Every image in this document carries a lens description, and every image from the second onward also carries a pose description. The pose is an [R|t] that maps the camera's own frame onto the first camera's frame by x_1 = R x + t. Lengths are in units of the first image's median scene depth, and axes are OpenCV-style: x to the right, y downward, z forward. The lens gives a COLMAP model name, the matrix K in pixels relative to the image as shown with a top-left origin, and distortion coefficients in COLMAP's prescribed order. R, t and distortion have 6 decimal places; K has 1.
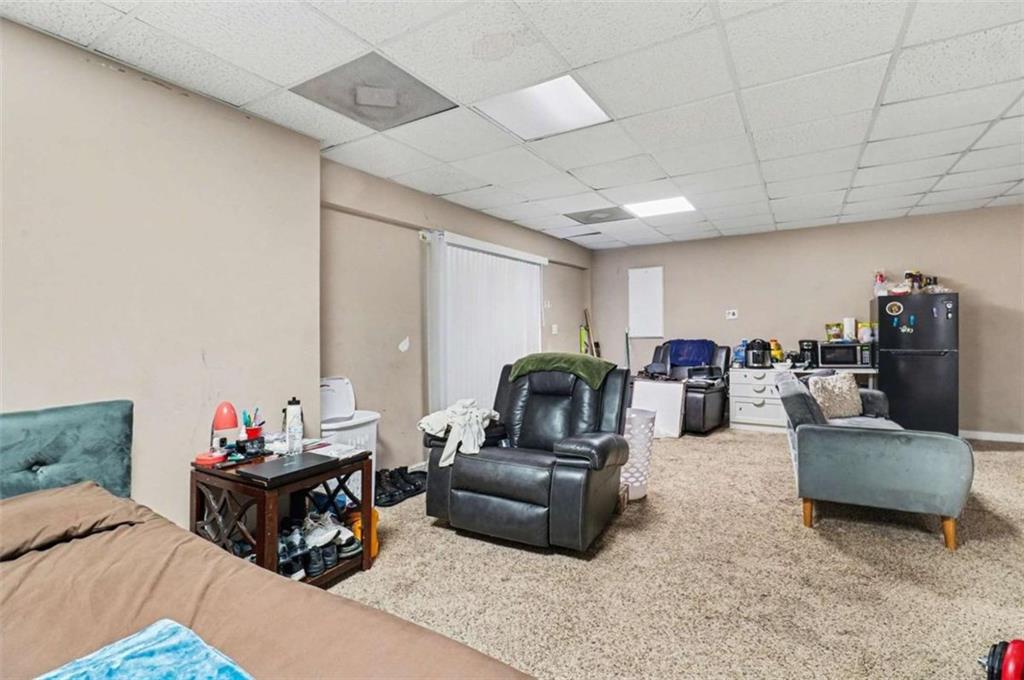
lens RADIAL K [[469.8, 0, 512.0], [0, 469.8, 340.0], [0, 0, 1]] dist [0.001492, 0.000297]
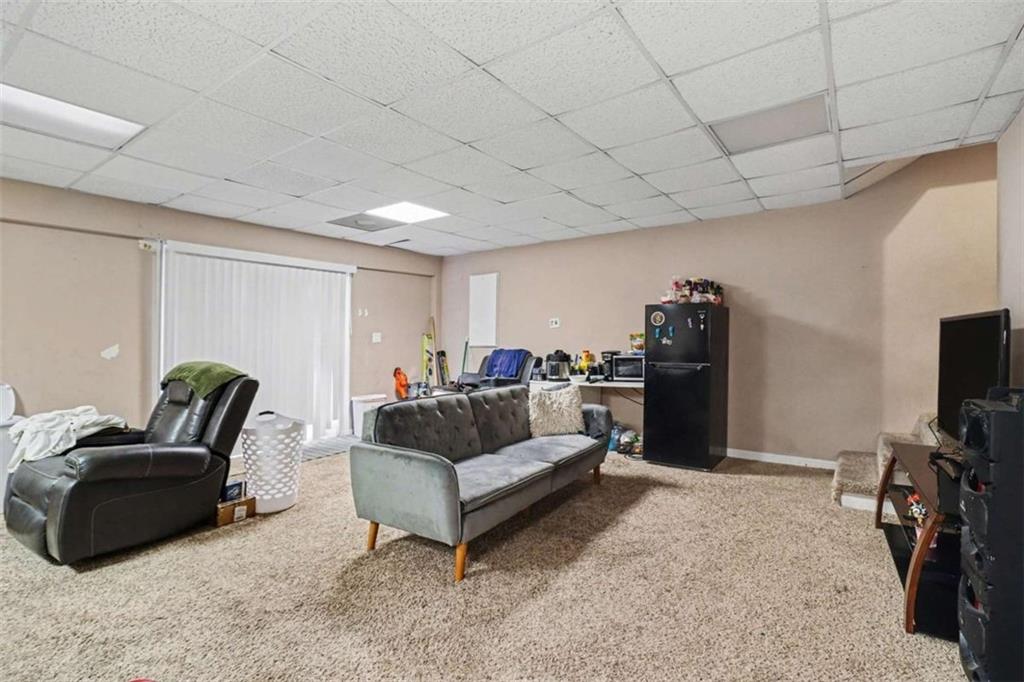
lens RADIAL K [[477.6, 0, 512.0], [0, 477.6, 341.0], [0, 0, 1]] dist [-0.001746, 0.000089]
pose [[0.996602, 0.009373, -0.081835, 0.580746], [-0.010359, 0.999879, -0.011631, -0.008196], [0.081716, 0.012440, 0.996578, 0.034210]]
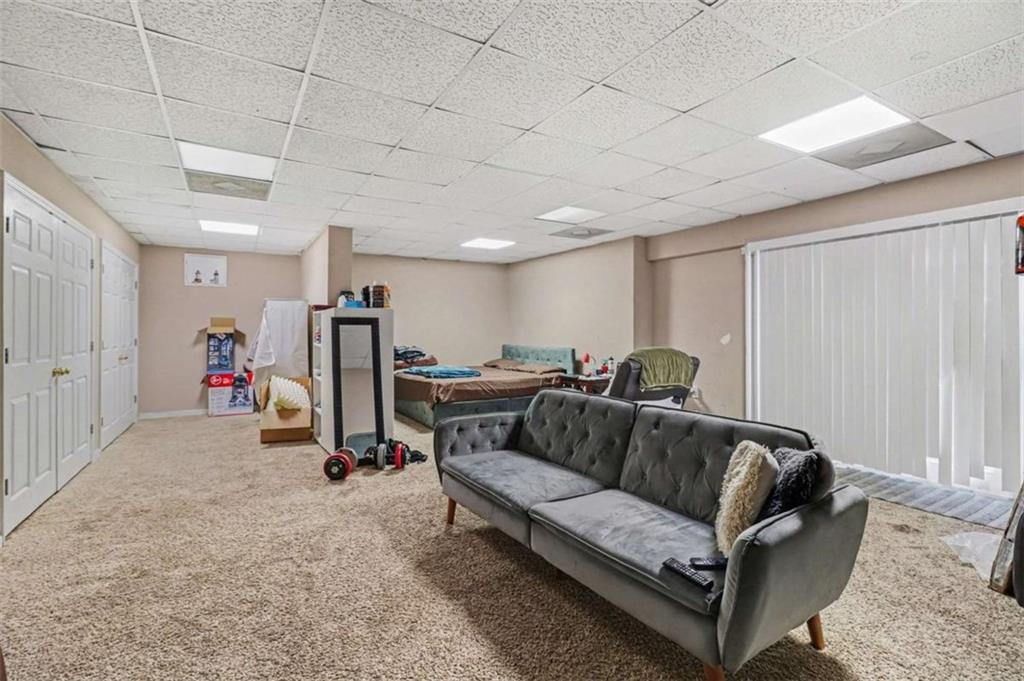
lens RADIAL K [[469.8, 0, 512.0], [0, 469.8, 340.5], [0, 0, 1]] dist [0.001492, 0.000297]
pose [[-0.464696, 0.034413, -0.884801, 0.983626], [-0.011311, 0.998932, 0.044792, -0.031443], [0.885398, 0.030823, -0.463811, 0.873199]]
